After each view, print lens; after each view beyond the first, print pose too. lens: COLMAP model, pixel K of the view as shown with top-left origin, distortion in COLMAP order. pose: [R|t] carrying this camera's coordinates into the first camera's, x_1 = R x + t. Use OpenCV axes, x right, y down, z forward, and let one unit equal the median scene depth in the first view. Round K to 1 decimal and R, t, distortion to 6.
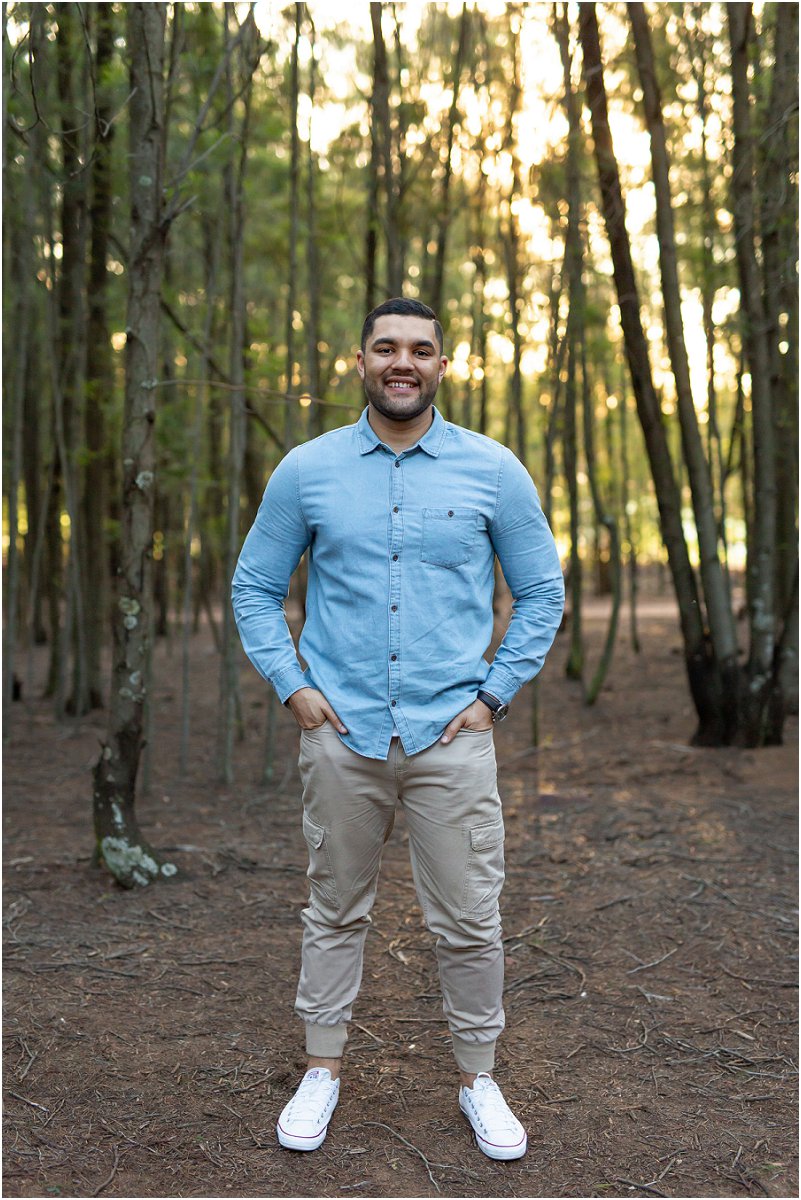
lens RADIAL K [[1717.6, 0, 398.8], [0, 1717.6, 603.1], [0, 0, 1]] dist [0.009672, 0.000000]
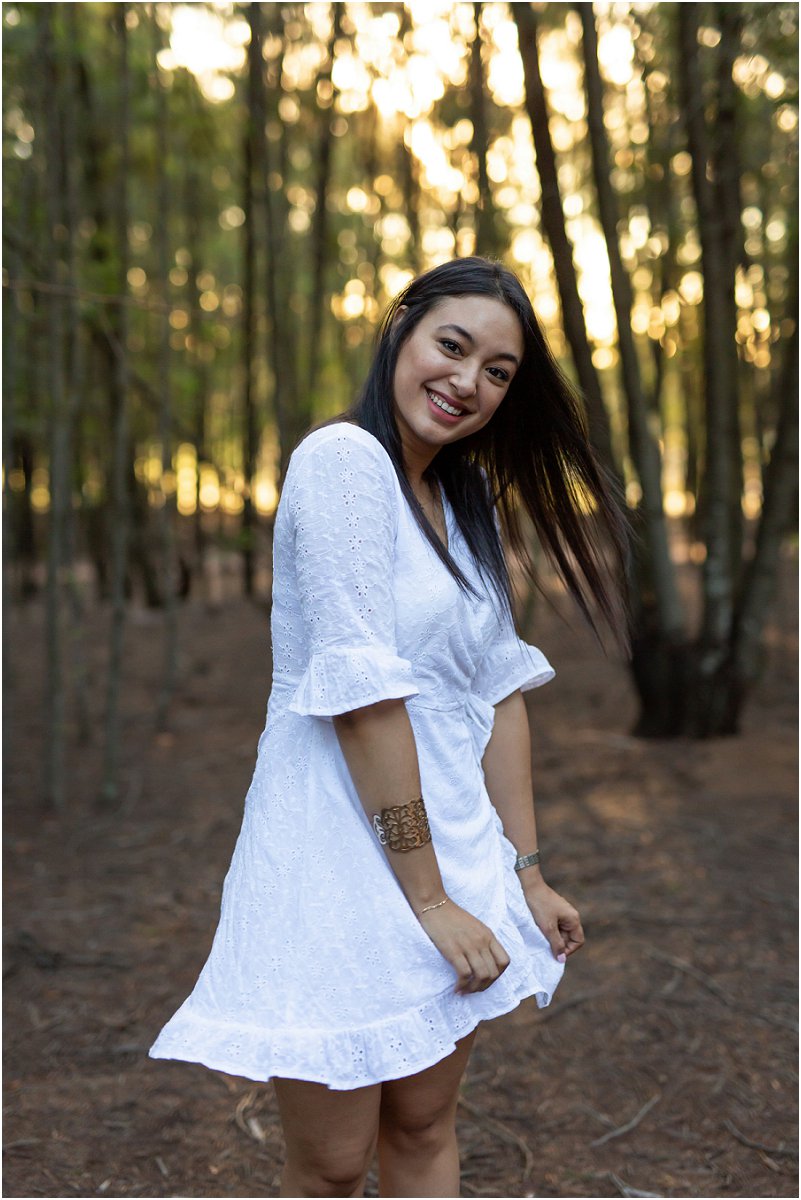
lens RADIAL K [[1717.6, 0, 400.8], [0, 1717.6, 599.0], [0, 0, 1]] dist [0.009672, 0.000000]
pose [[0.998195, -0.014310, 0.058323, 0.020088], [0.012539, 0.999453, 0.030617, -0.017861], [-0.058729, -0.029830, 0.997828, 0.308934]]
